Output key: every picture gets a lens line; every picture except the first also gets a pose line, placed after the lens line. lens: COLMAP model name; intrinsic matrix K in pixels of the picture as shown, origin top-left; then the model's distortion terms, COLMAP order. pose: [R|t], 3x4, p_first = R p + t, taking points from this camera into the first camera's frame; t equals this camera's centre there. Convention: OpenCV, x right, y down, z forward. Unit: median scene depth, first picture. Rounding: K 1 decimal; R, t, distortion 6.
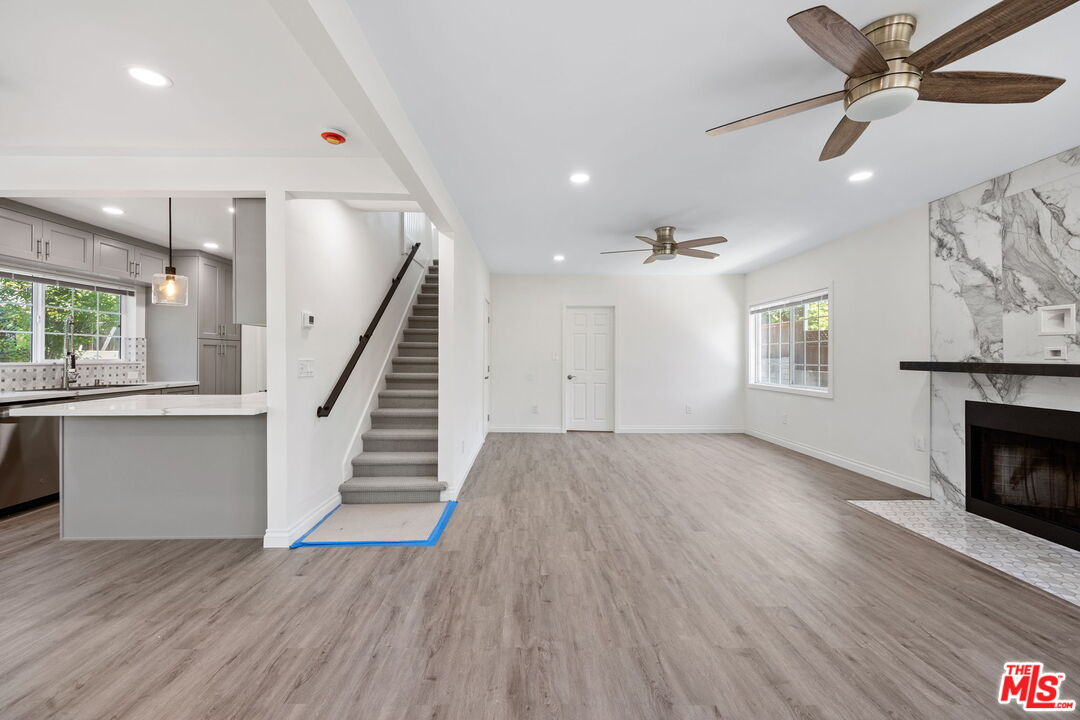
lens RADIAL K [[452.4, 0, 541.3], [0, 452.4, 353.7], [0, 0, 1]] dist [0.003523, 0.000049]
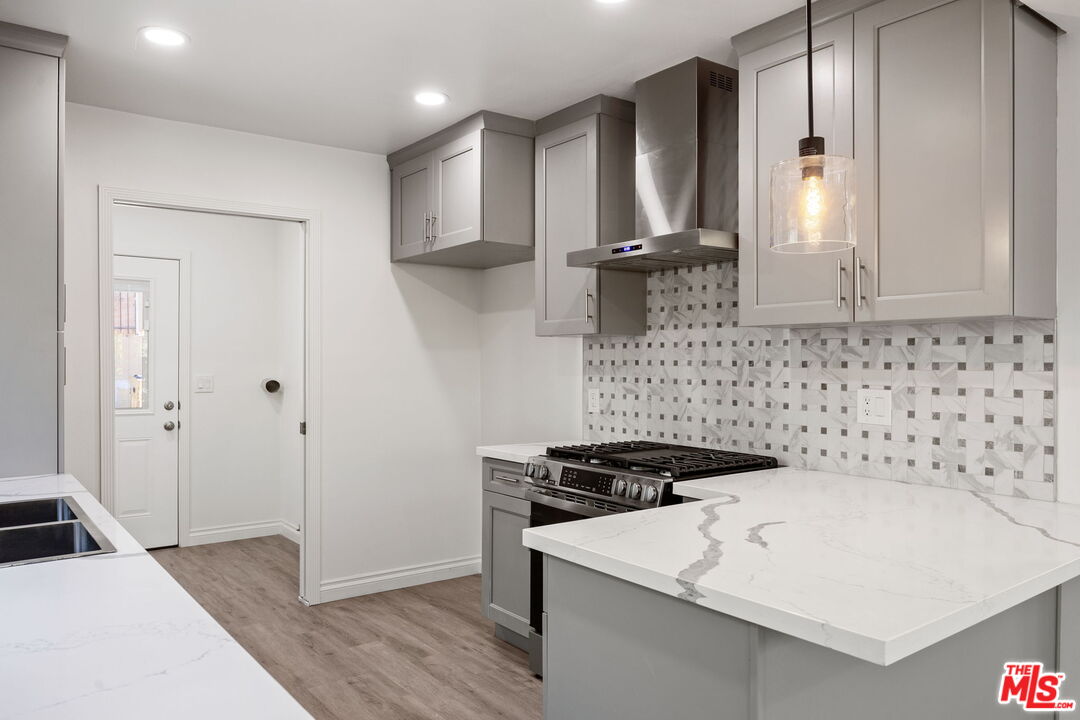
lens RADIAL K [[768.1, 0, 540.0], [0, 768.1, 360.0], [0, 0, 1]] dist [0.000737, 0.000706]
pose [[0.803298, 0.001740, 0.595575, -1.329344], [-0.002168, 0.999998, 0.000003, -0.024002], [-0.595574, -0.001294, 0.803300, 0.656470]]
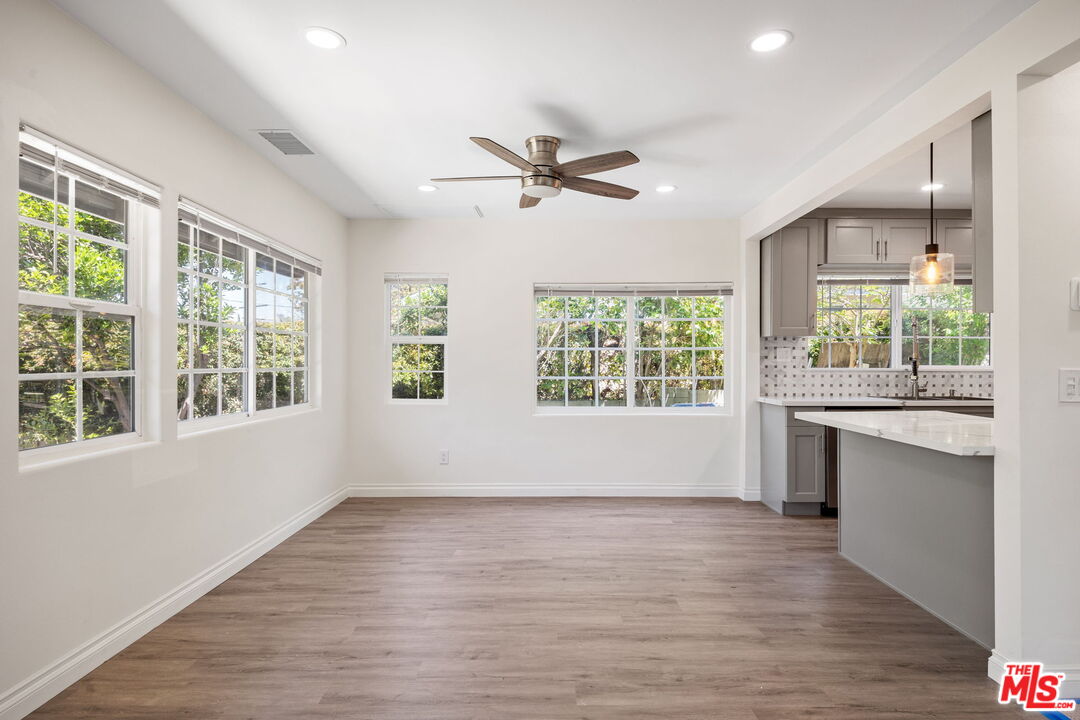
lens RADIAL K [[578.4, 0, 540.0], [0, 578.4, 360.0], [0, 0, 1]] dist [0.003816, 0.000759]
pose [[-0.014931, -0.000056, -0.999889, 0.159330], [0.001708, 0.999999, -0.000082, 0.000751], [0.999887, -0.001709, -0.014930, 0.360837]]
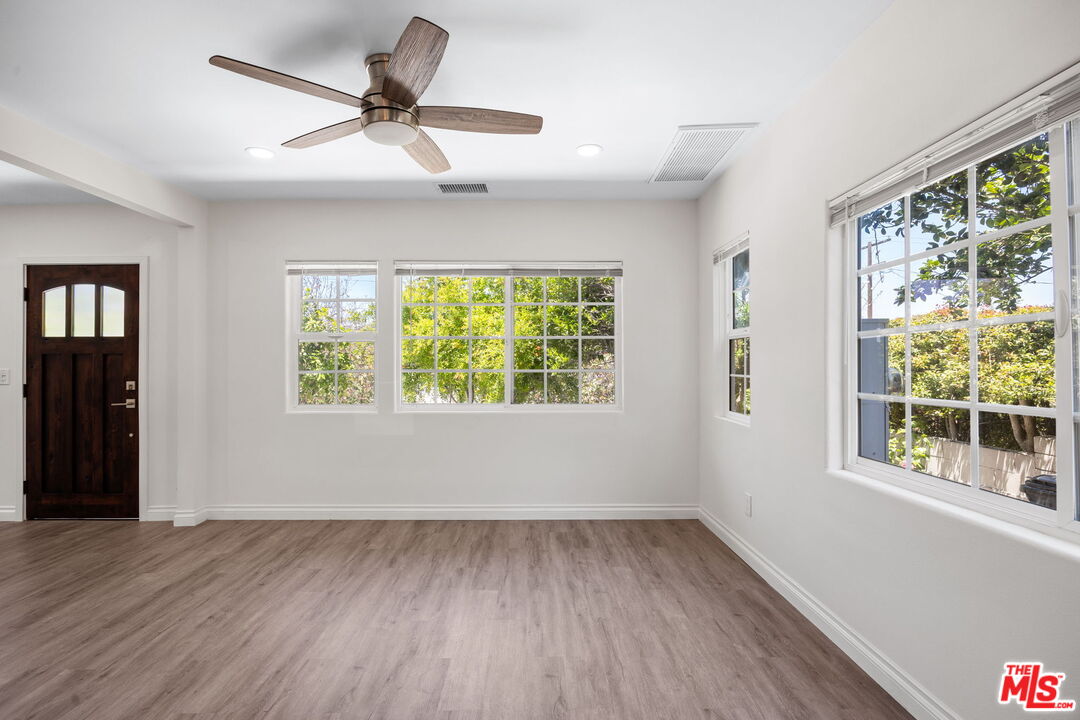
lens RADIAL K [[489.0, 0, 543.9], [0, 489.0, 361.3], [0, 0, 1]] dist [-0.013812, 0.000380]
pose [[-0.999975, 0.006339, -0.003063, -1.044910], [0.006376, 0.999903, -0.012407, 0.009418], [0.002984, -0.012426, -0.999918, 0.978868]]
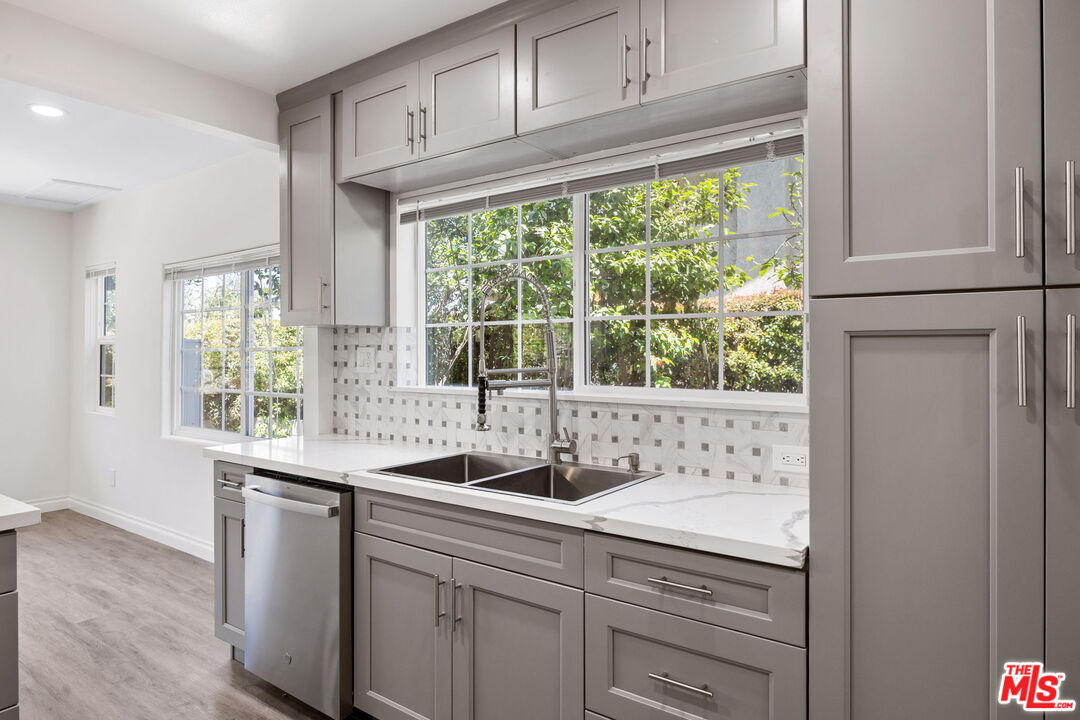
lens RADIAL K [[646.9, 0, 516.1], [0, 646.9, 344.5], [0, 0, 1]] dist [-0.006795, -0.000804]
pose [[-0.617702, -0.005682, -0.786392, -0.818847], [0.006149, 0.999908, -0.012055, -0.022002], [0.786389, -0.012282, -0.617610, 1.753914]]
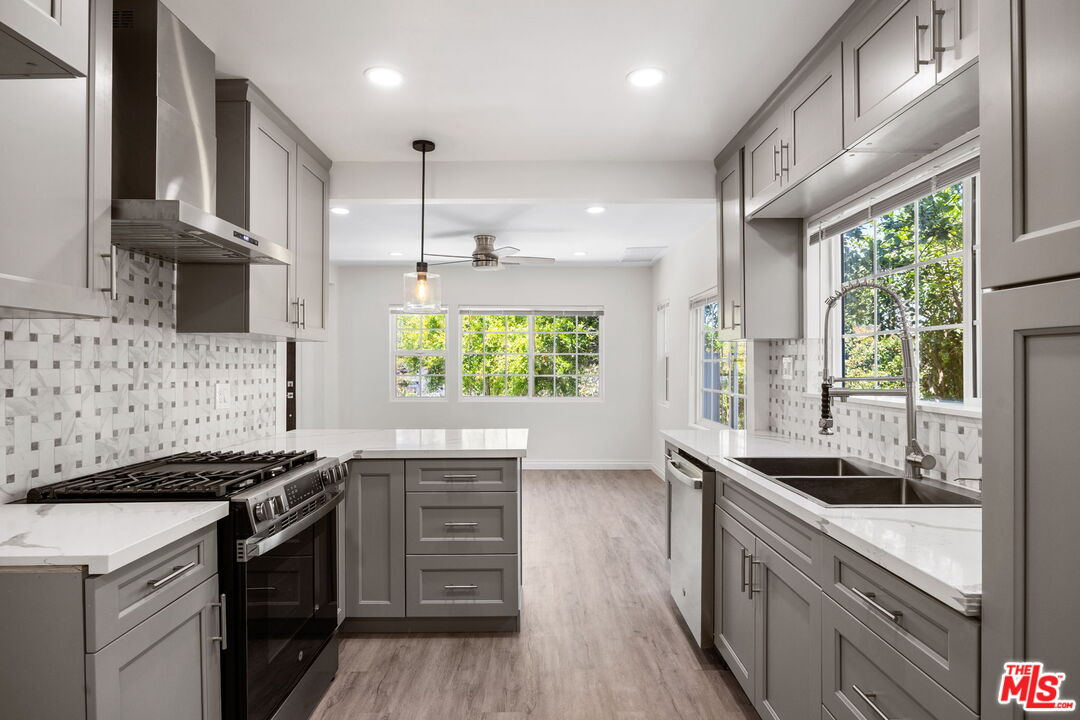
lens RADIAL K [[560.1, 0, 540.0], [0, 560.1, 360.0], [0, 0, 1]] dist [-0.001241, -0.000264]
pose [[-0.999917, 0.003207, 0.012453, -1.023744], [0.003069, 0.999934, -0.011073, -0.017202], [-0.012487, -0.011034, -0.999861, 1.937533]]
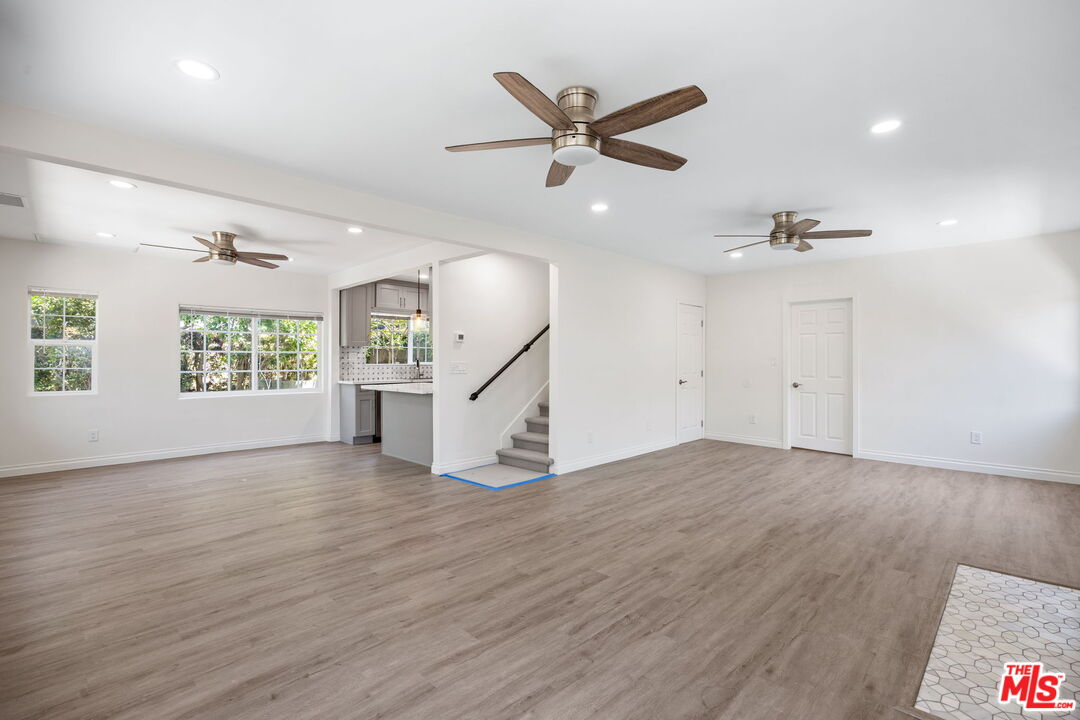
lens RADIAL K [[503.5, 0, 541.9], [0, 503.5, 356.6], [0, 0, 1]] dist [-0.014334, -0.000078]
pose [[0.694634, -0.005191, -0.719345, 0.915292], [0.002832, 0.999986, -0.004482, 0.001748], [0.719358, 0.001077, 0.694639, -0.010341]]
